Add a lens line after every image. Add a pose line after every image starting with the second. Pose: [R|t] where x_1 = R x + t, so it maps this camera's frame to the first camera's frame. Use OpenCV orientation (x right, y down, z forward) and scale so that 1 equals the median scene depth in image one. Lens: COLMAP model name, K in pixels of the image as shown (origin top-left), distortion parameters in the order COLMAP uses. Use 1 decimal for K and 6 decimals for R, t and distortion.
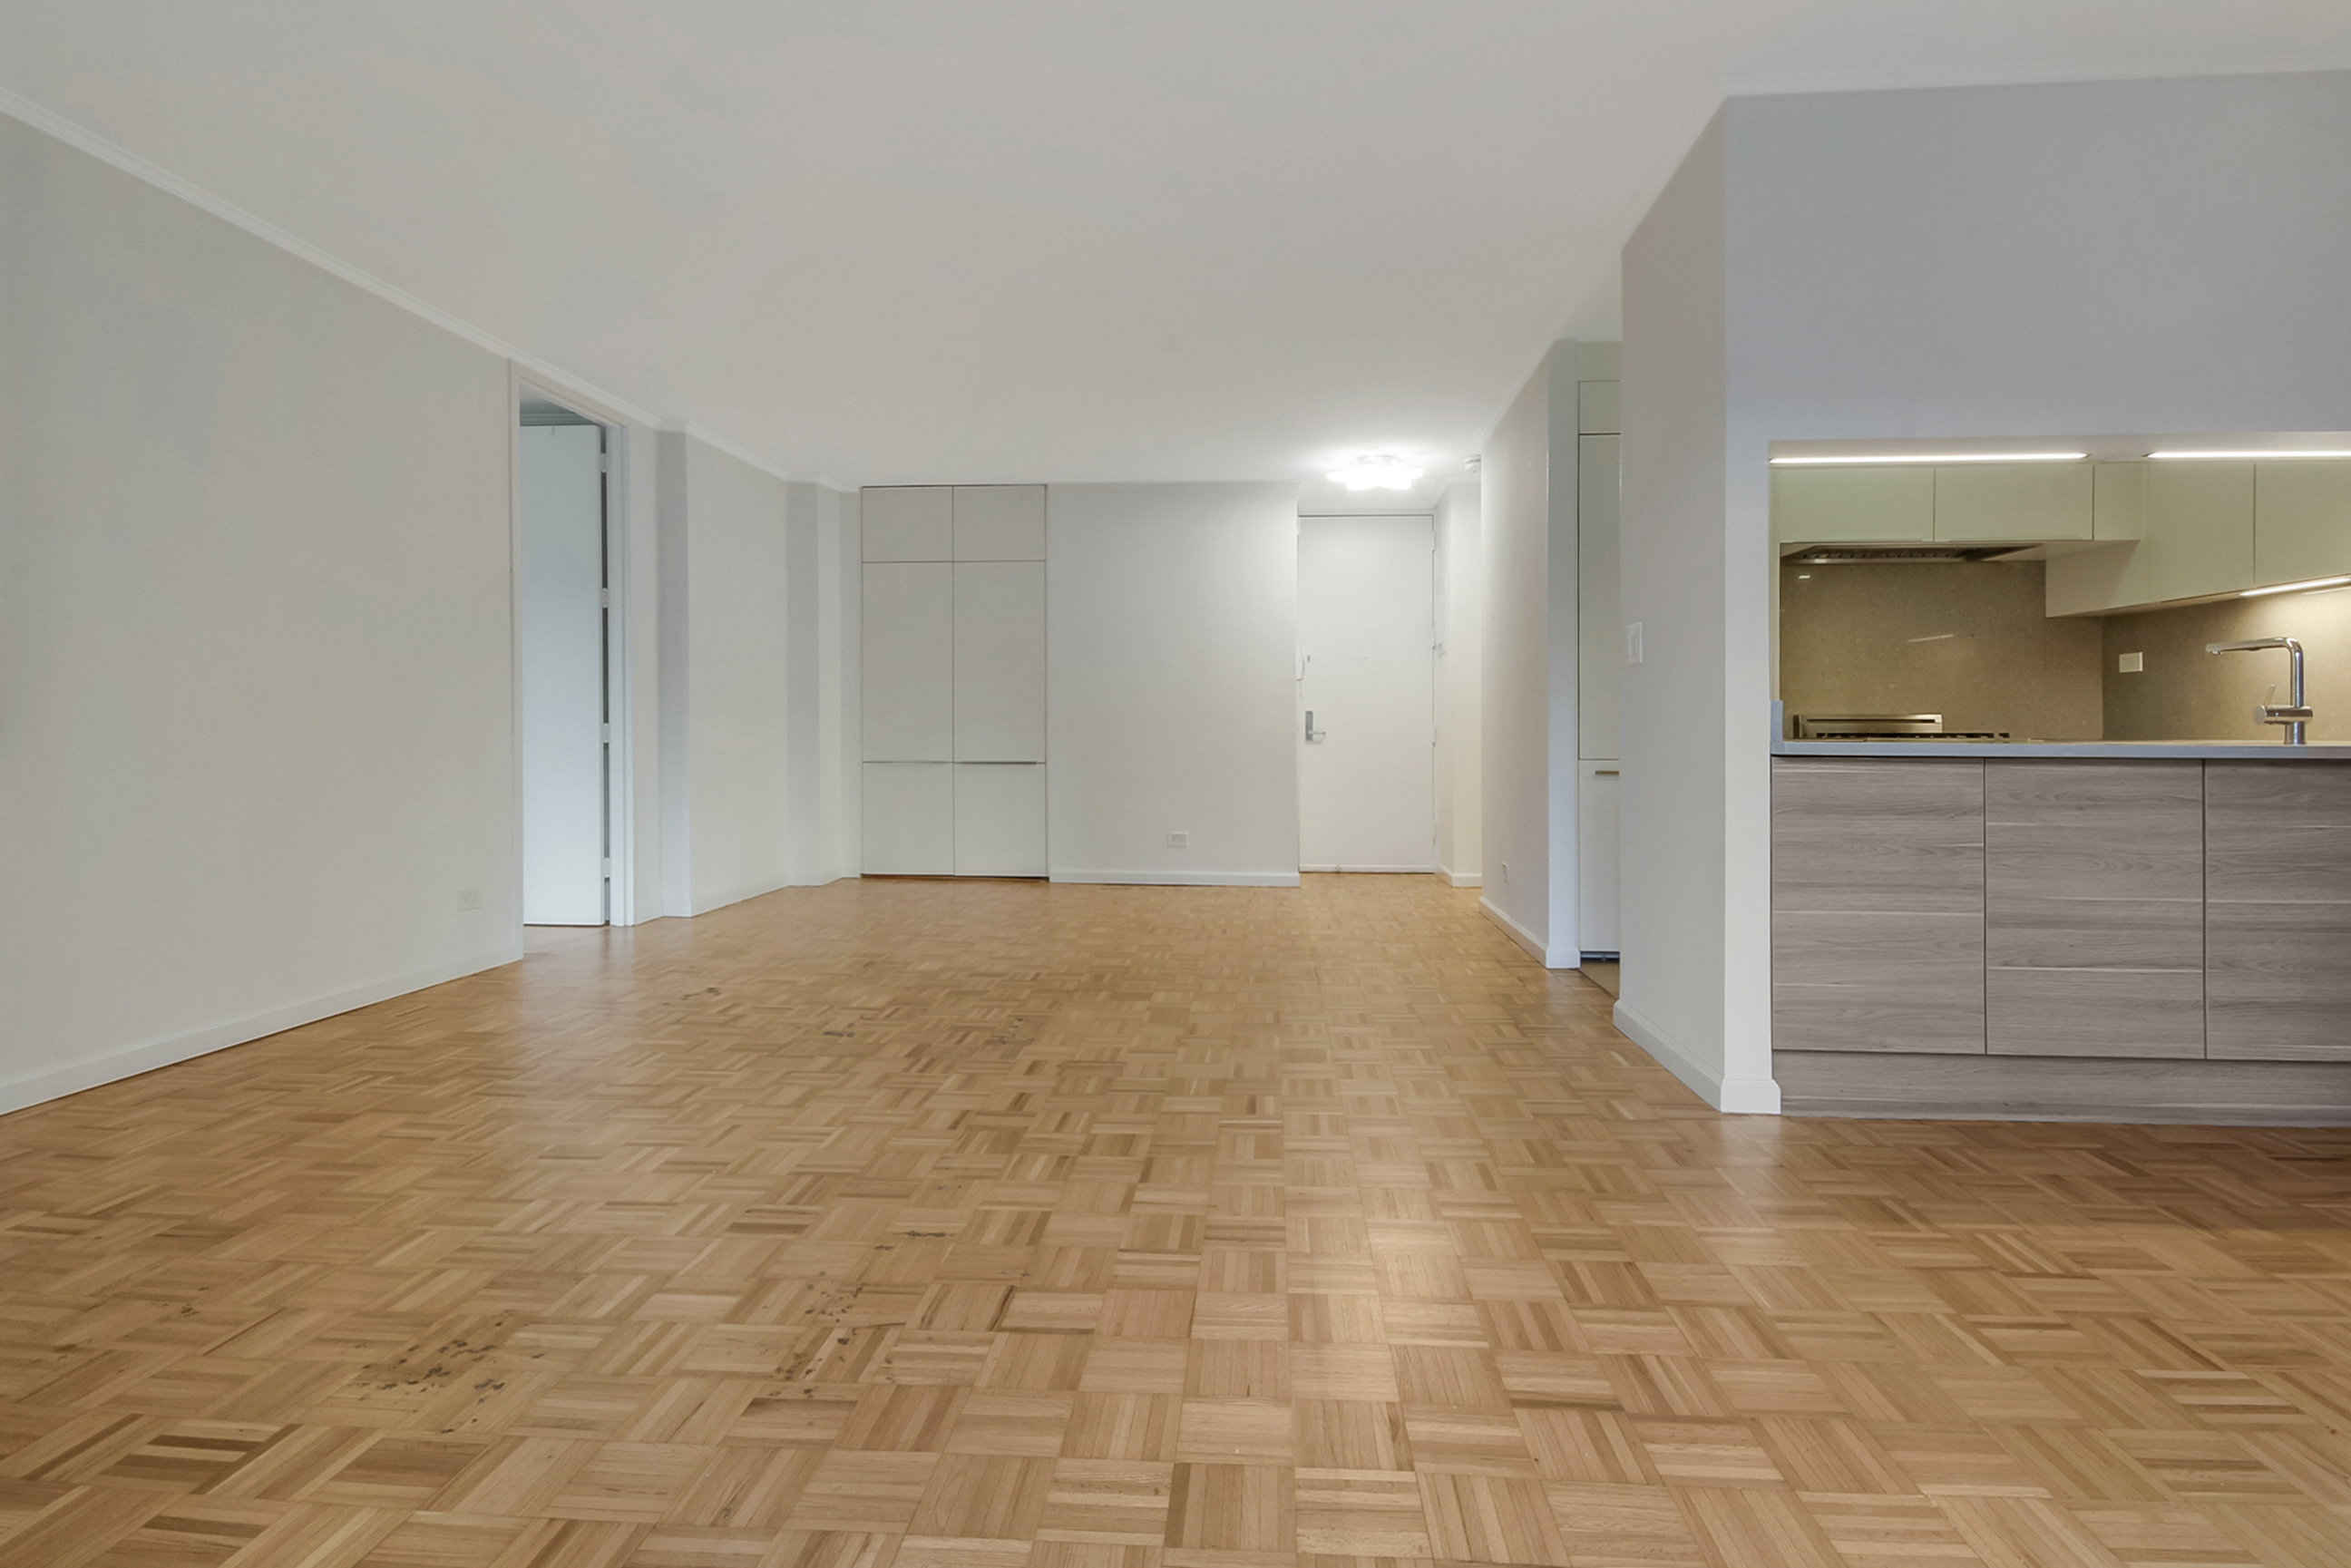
lens RADIAL K [[1120.7, 0, 1182.4], [0, 1120.7, 744.1], [0, 0, 1]] dist [0.003083, 0.000399]
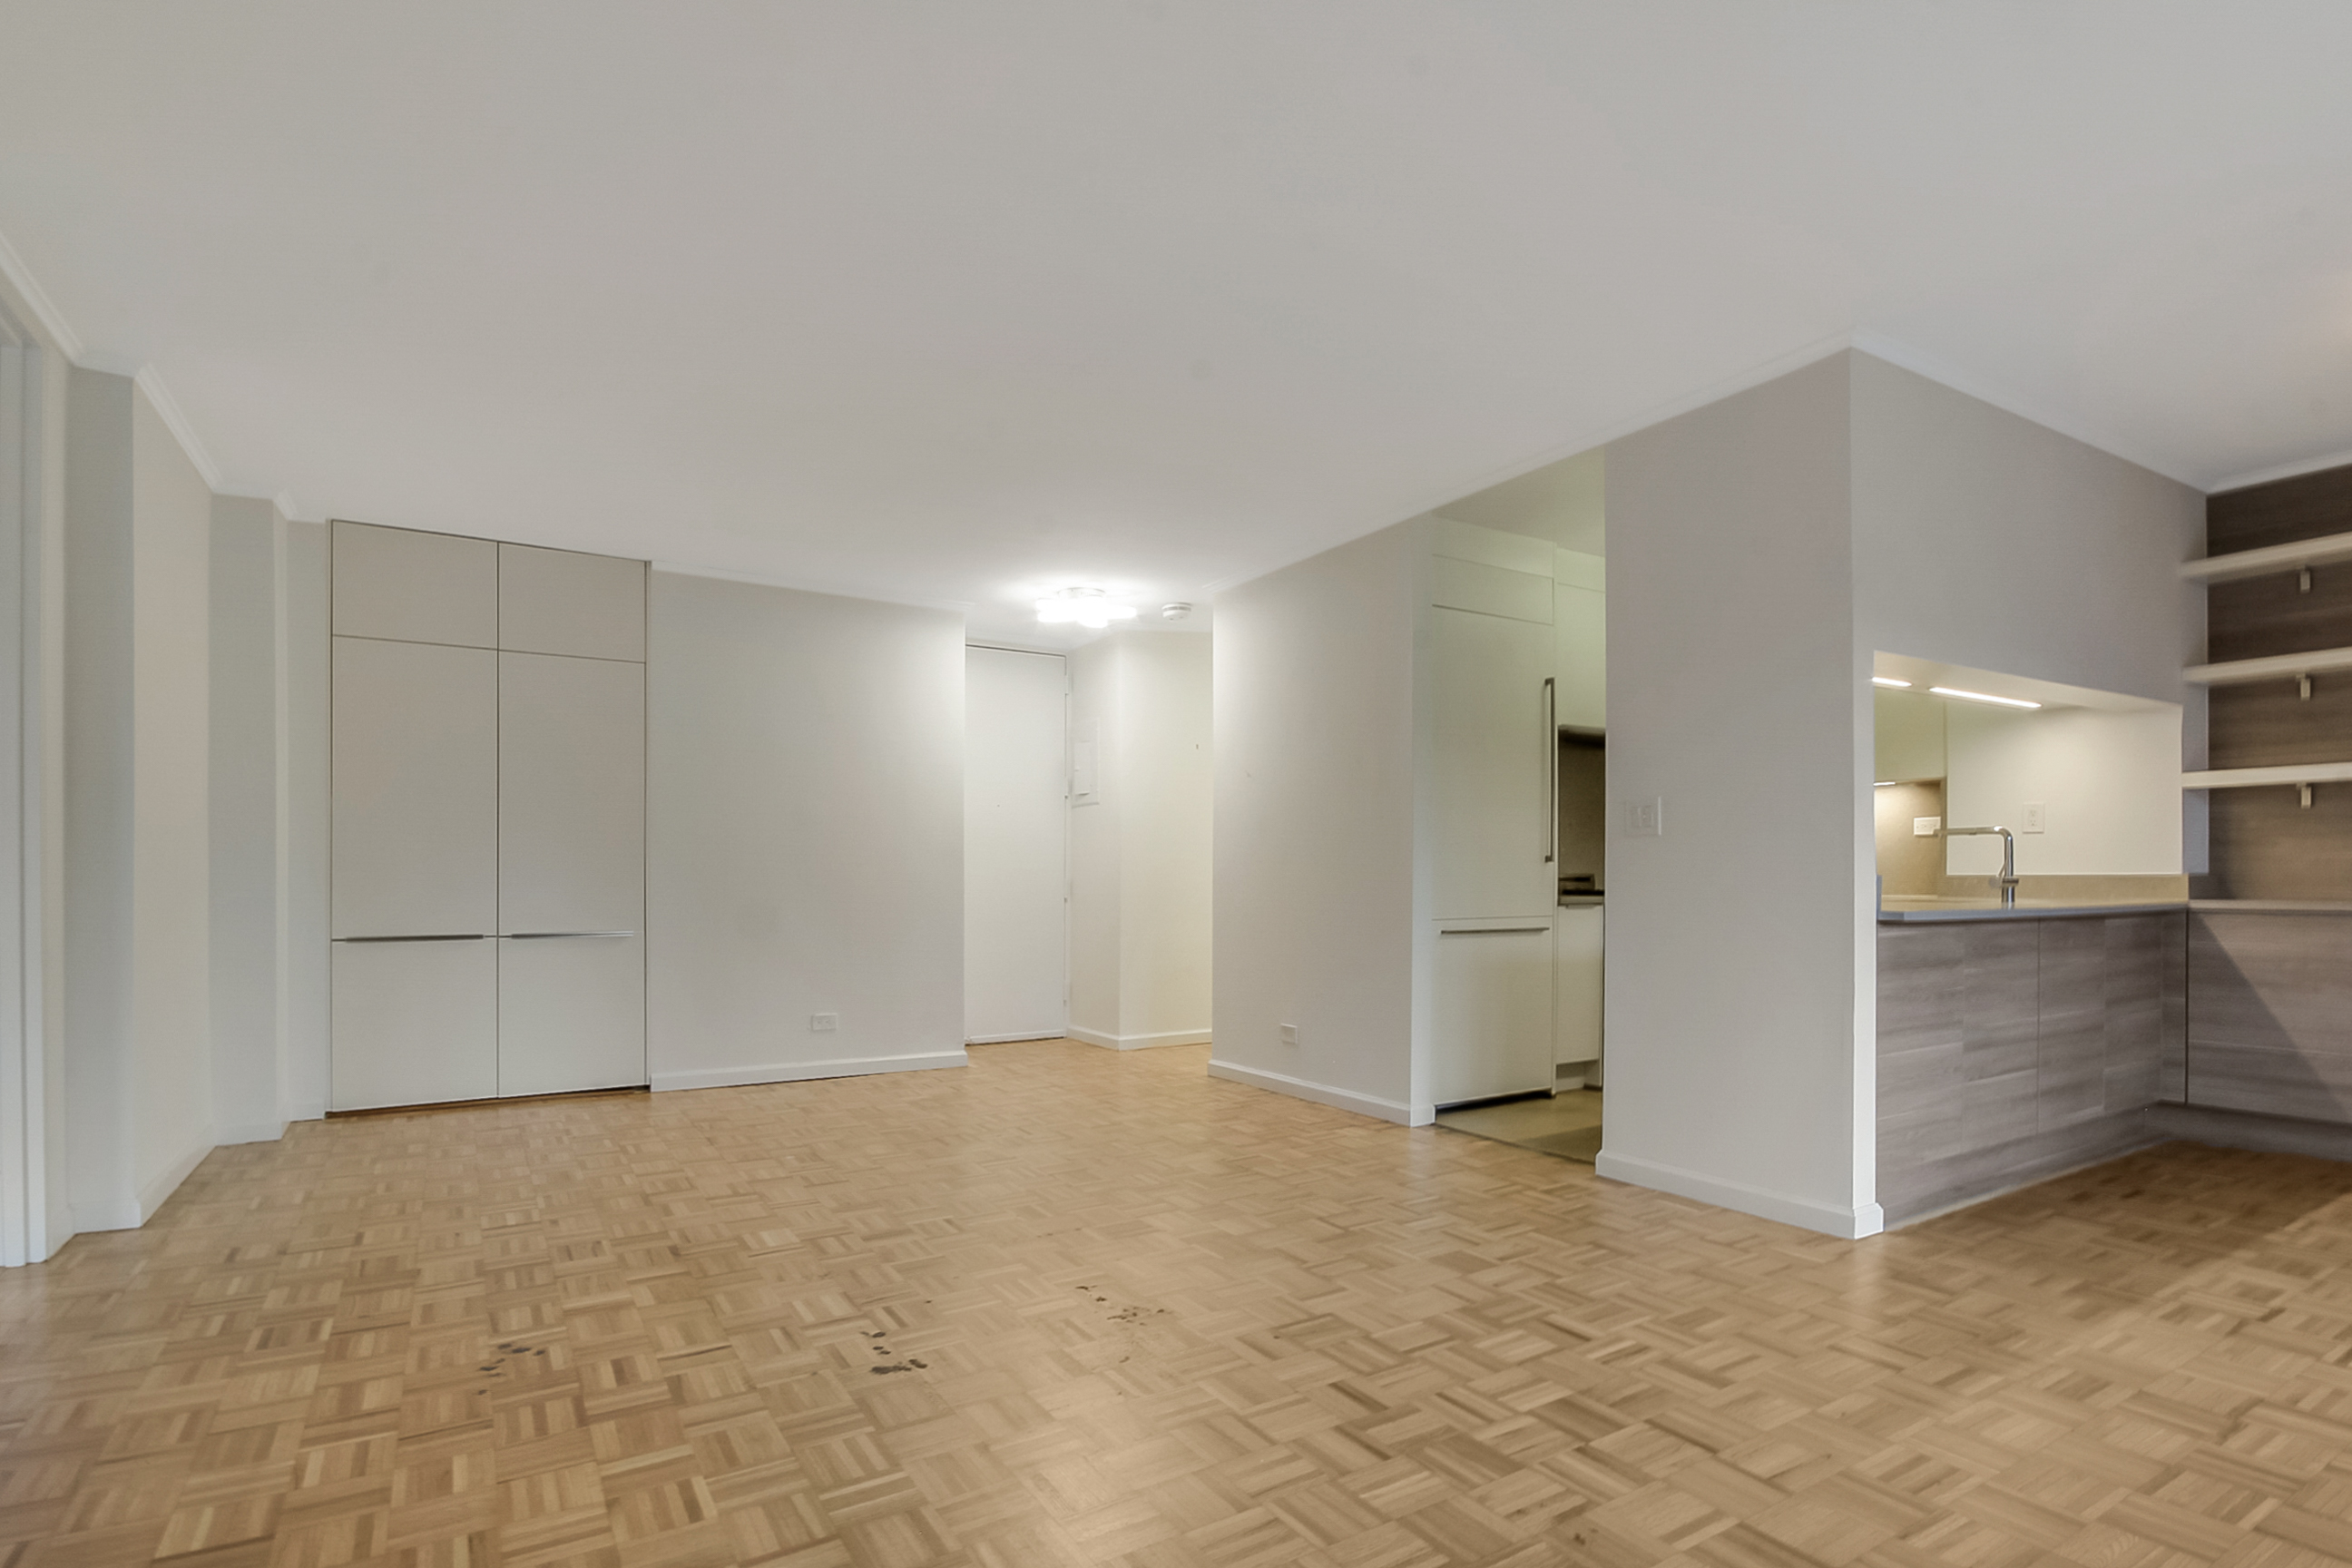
lens RADIAL K [[1147.3, 0, 1176.2], [0, 1147.3, 879.2], [0, 0, 1]] dist [-0.005619, -0.000731]
pose [[0.810272, -0.003326, 0.586044, -0.347117], [0.007873, 0.999955, -0.005210, -0.015127], [-0.586001, 0.008836, 0.810262, 0.216251]]
